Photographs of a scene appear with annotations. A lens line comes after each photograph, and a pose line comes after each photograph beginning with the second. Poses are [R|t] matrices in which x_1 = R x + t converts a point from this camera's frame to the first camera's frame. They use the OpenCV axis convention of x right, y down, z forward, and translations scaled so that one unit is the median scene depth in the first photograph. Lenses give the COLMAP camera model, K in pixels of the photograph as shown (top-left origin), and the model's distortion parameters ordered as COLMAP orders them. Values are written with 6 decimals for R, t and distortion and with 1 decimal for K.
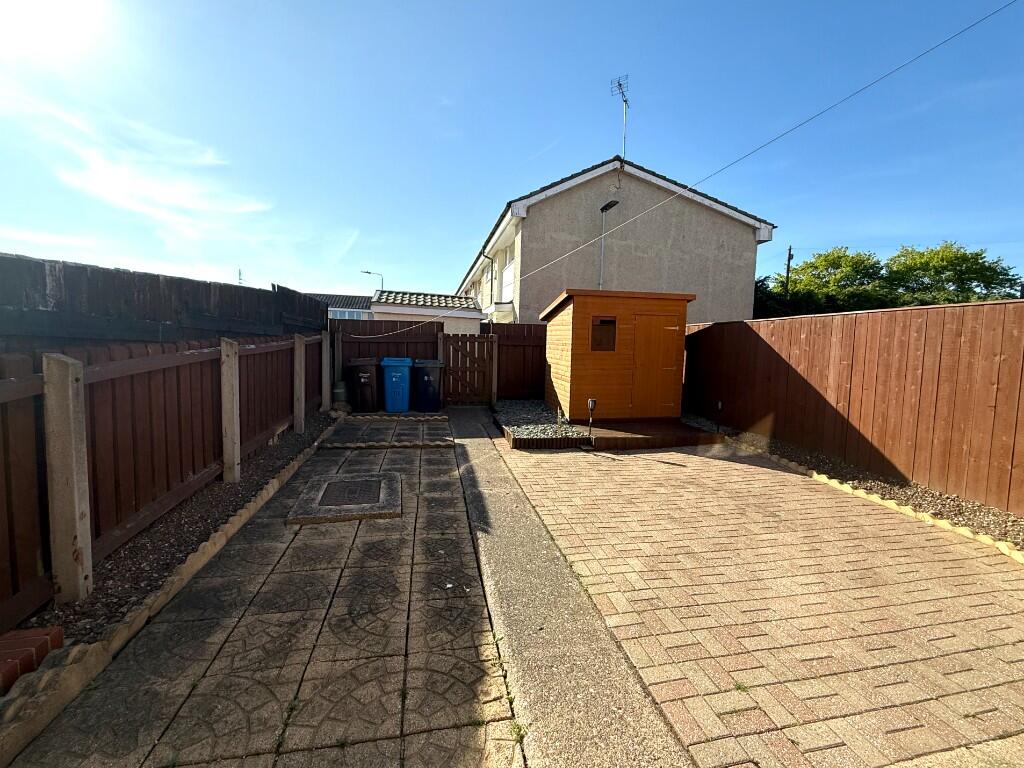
lens RADIAL K [[430.0, 0, 512.0], [0, 430.0, 384.0], [0, 0, 1]] dist [-0.000319, 0.000049]
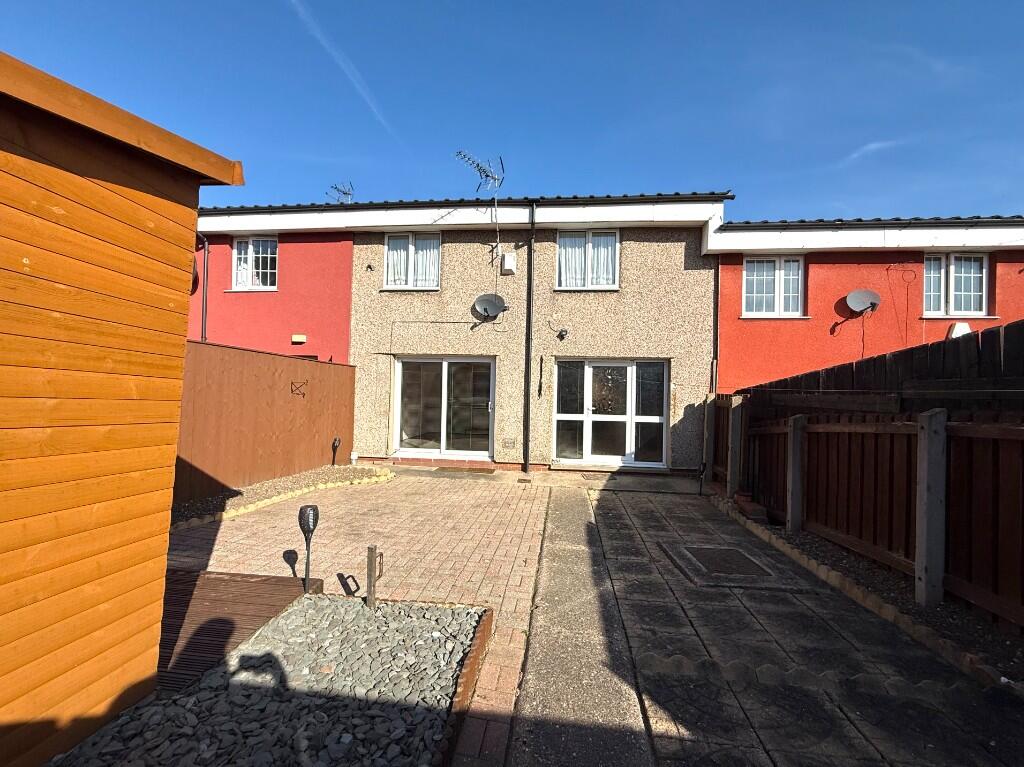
lens RADIAL K [[430.0, 0, 512.0], [0, 430.0, 383.5], [0, 0, 1]] dist [-0.000319, 0.000049]
pose [[-0.950100, -0.048985, 0.308076, -0.202616], [-0.030547, 0.997457, 0.064393, -0.190285], [-0.310447, 0.051769, -0.949180, 2.074966]]
